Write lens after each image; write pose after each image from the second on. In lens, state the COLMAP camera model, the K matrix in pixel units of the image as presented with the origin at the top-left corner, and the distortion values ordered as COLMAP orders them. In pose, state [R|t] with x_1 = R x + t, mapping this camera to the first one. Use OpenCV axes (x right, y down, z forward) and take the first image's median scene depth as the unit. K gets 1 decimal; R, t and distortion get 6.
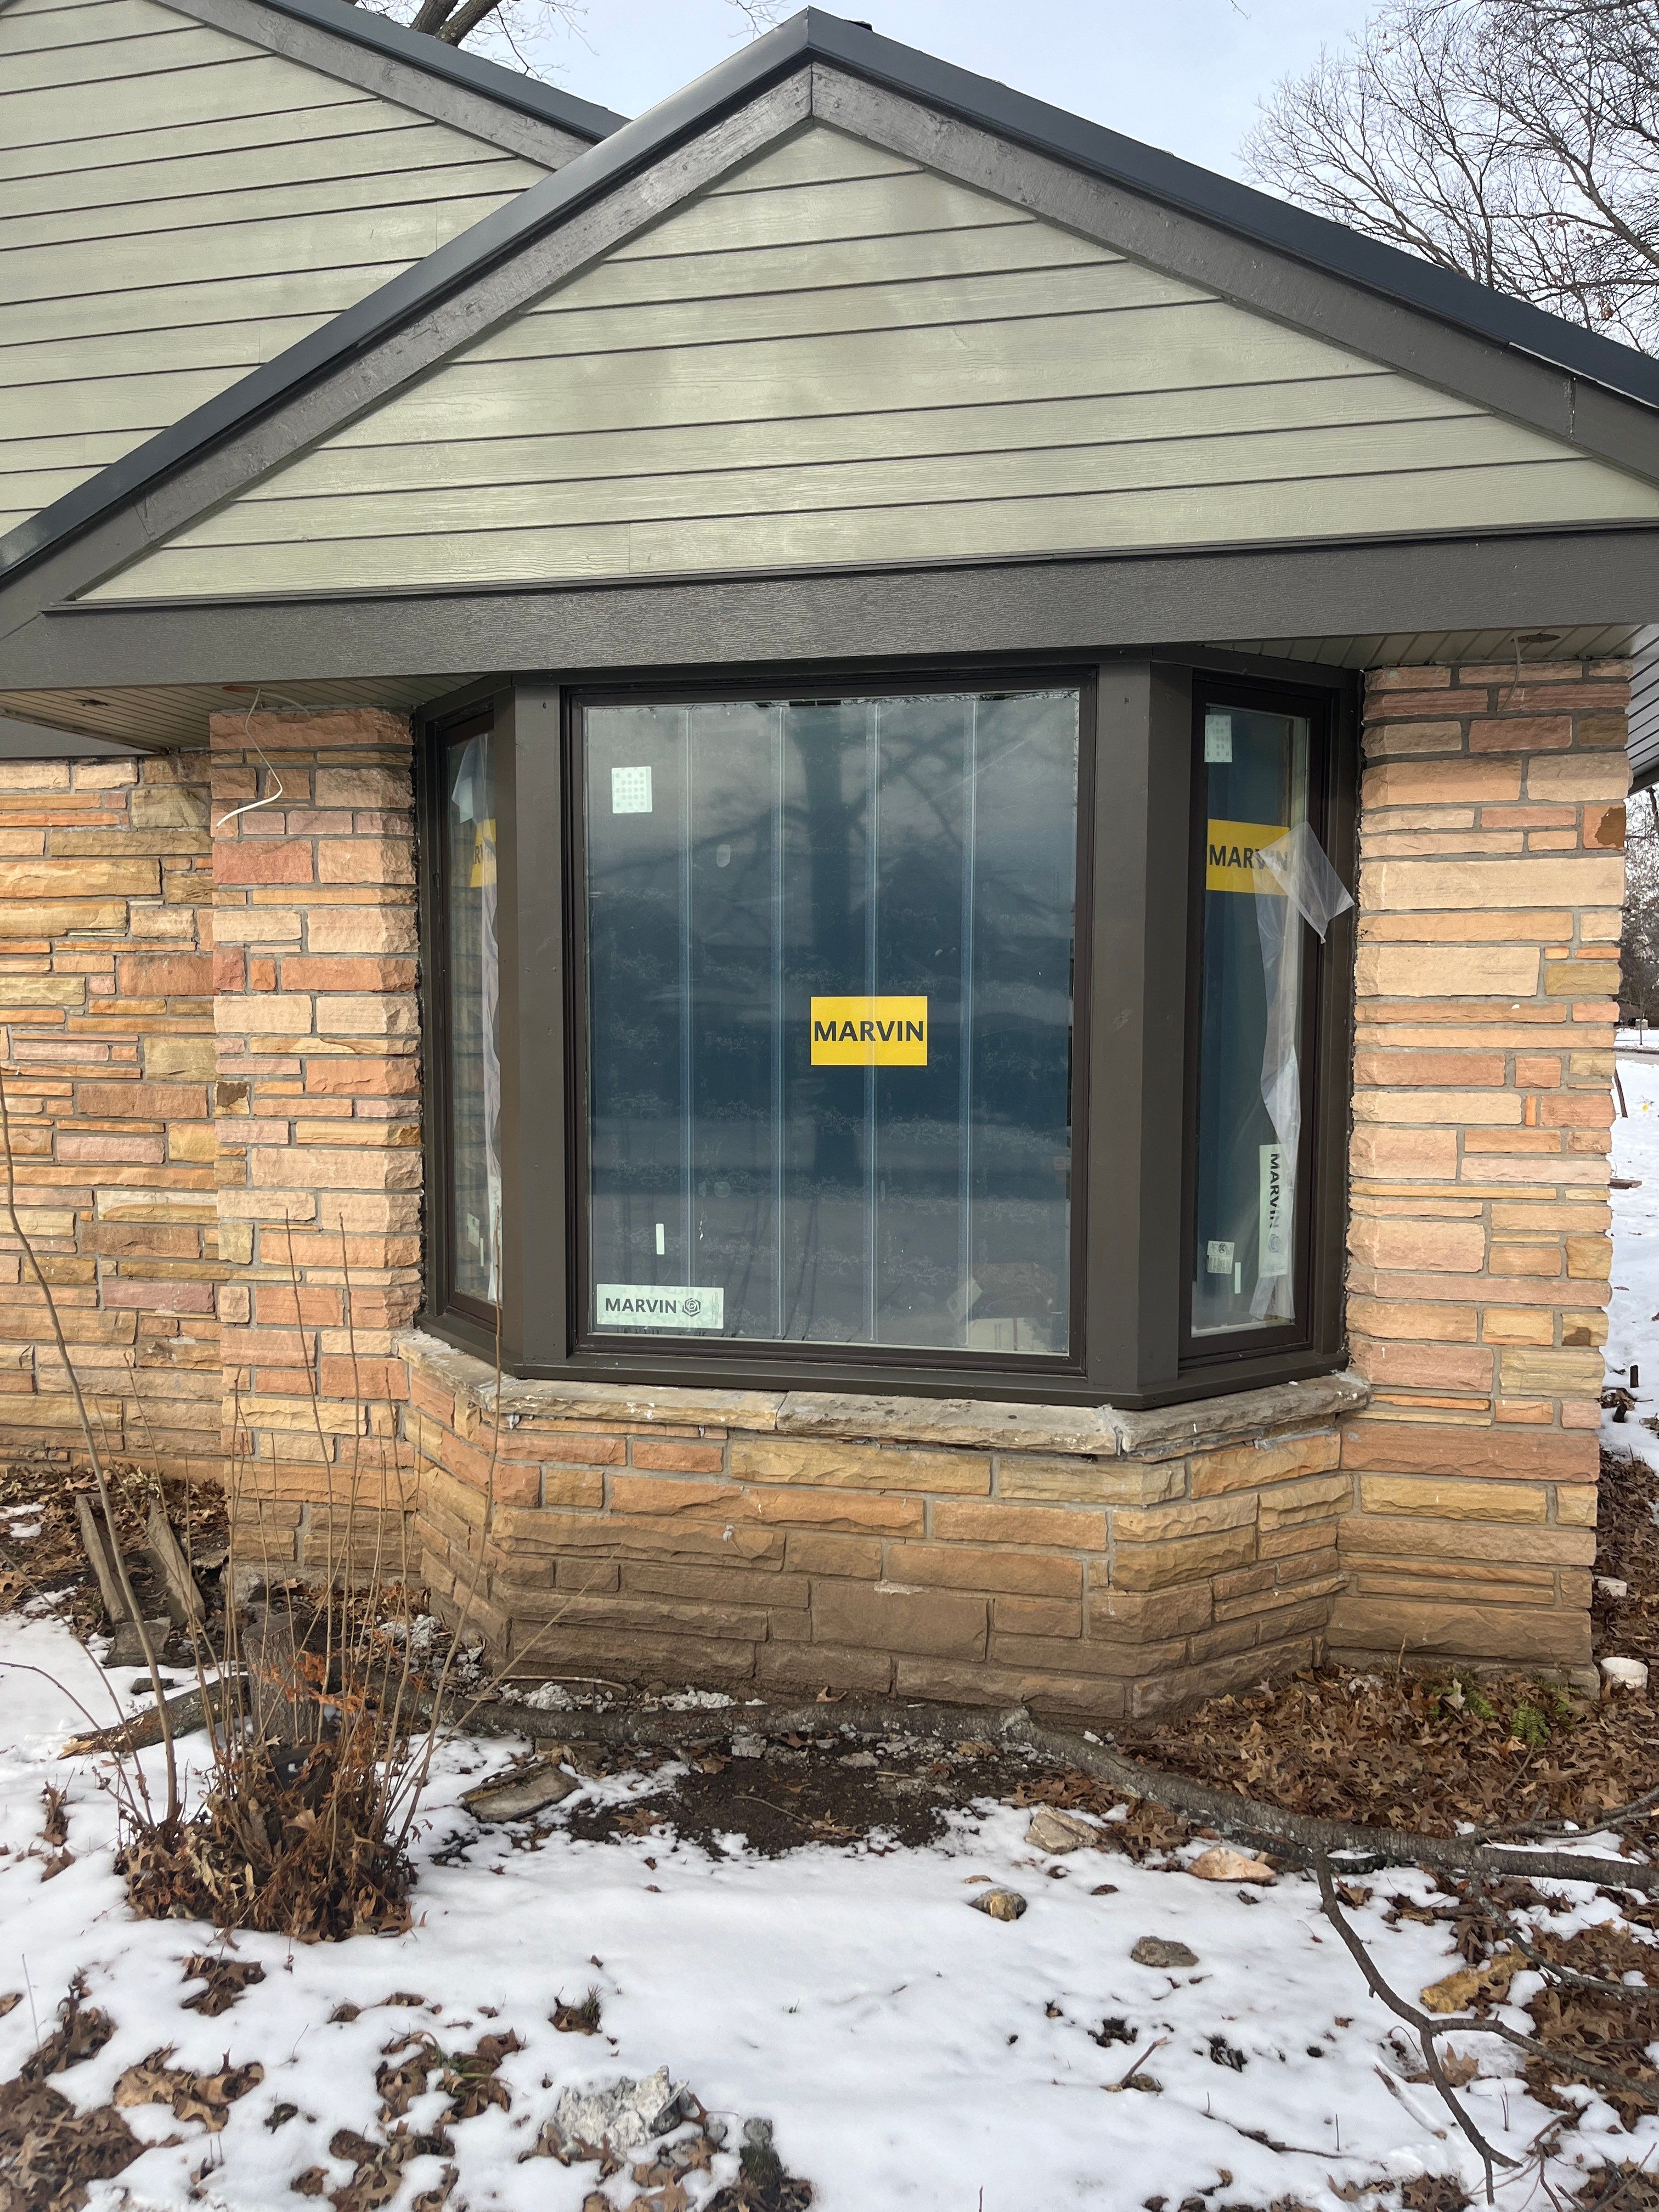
lens RADIAL K [[1684.8, 0, 827.0], [0, 1684.8, 1142.4], [0, 0, 1]] dist [0.038111, -0.087832]
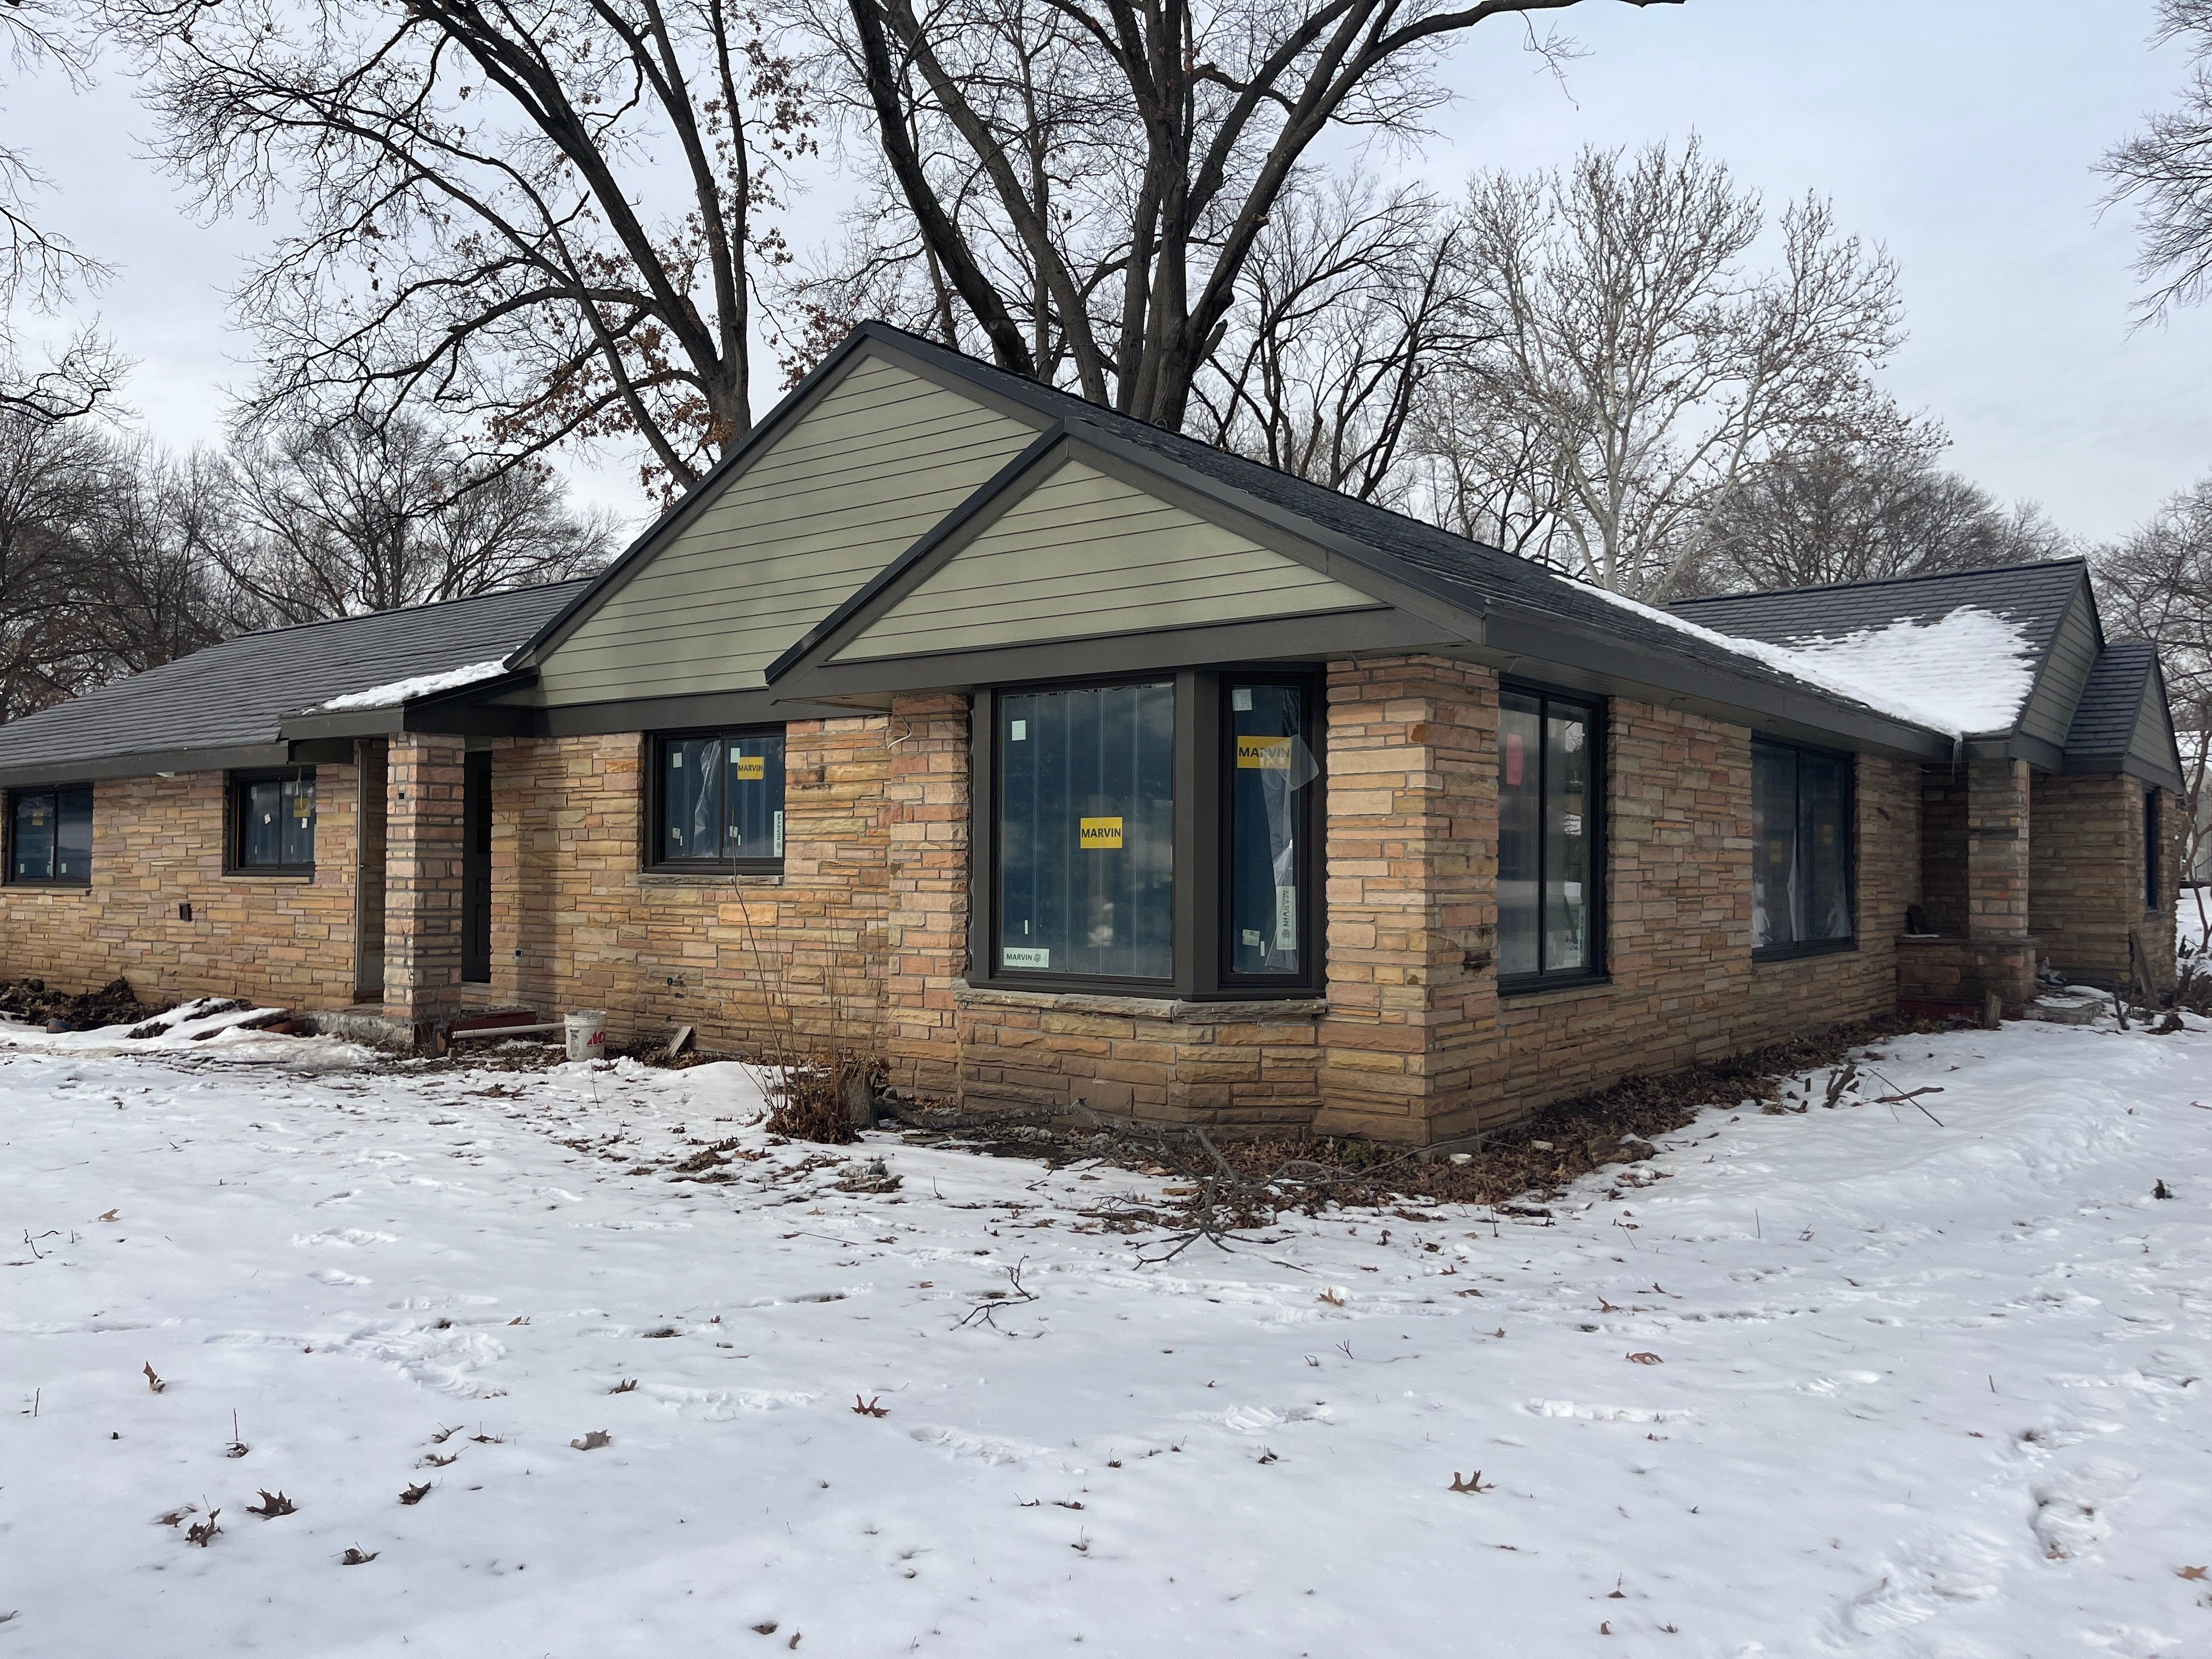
lens RADIAL K [[1684.8, 0, 1106.0], [0, 1684.8, 829.5], [0, 0, 1]] dist [0.038111, -0.087832]
pose [[0.900599, -0.009144, -0.434555, 0.981350], [-0.036629, 0.994626, -0.096841, 0.142951], [0.433105, 0.103133, 0.895424, -0.986240]]
